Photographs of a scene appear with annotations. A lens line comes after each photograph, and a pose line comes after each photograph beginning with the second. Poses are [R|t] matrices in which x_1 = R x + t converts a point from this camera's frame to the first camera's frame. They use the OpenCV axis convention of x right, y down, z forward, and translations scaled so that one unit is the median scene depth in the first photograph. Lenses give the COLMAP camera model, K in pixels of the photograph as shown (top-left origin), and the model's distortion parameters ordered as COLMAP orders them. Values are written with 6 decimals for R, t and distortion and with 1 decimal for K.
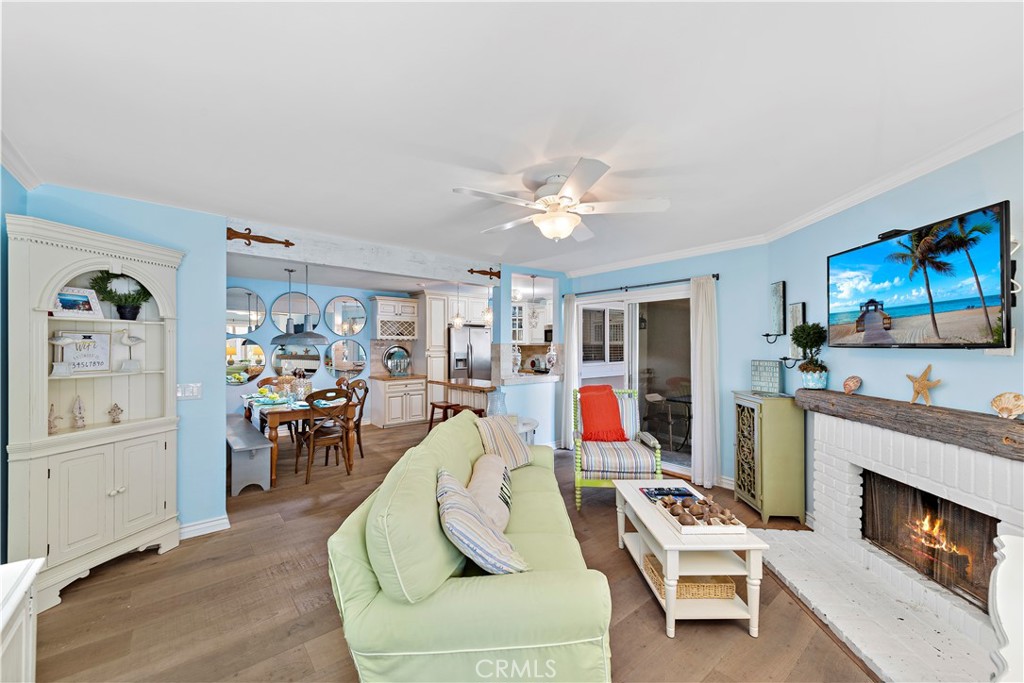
lens RADIAL K [[406.1, 0, 522.5], [0, 406.1, 348.4], [0, 0, 1]] dist [0.001385, -0.000025]
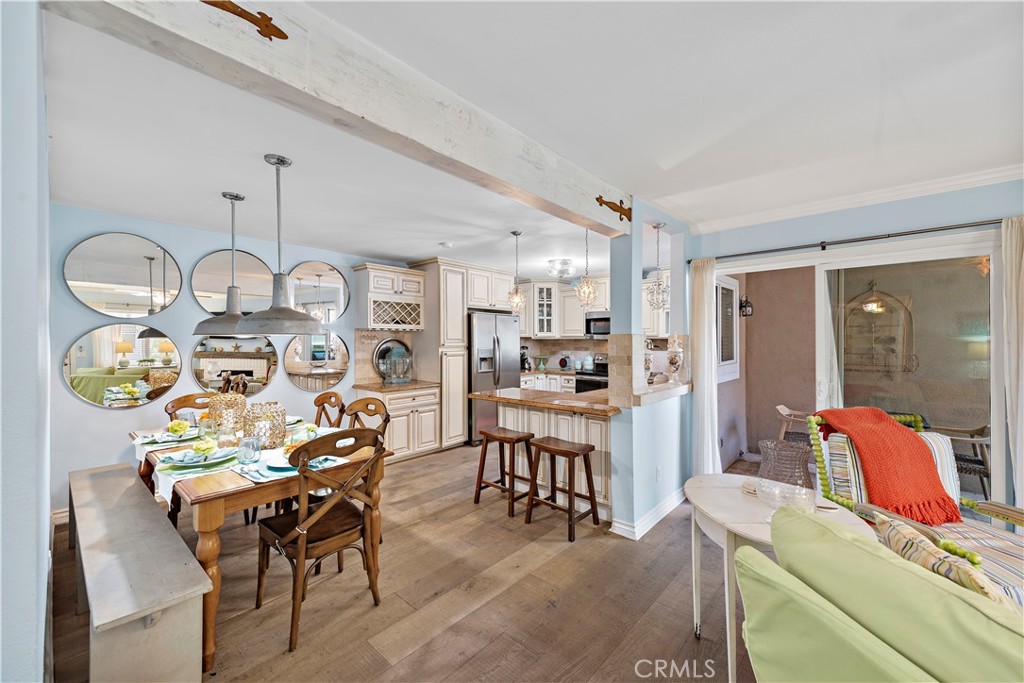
lens RADIAL K [[403.4, 0, 515.7], [0, 403.4, 344.0], [0, 0, 1]] dist [0.005257, -0.000345]
pose [[0.990743, -0.001205, 0.135743, -0.200310], [0.001091, 0.999999, 0.000914, 0.001466], [-0.135743, -0.000757, 0.990744, 0.305464]]
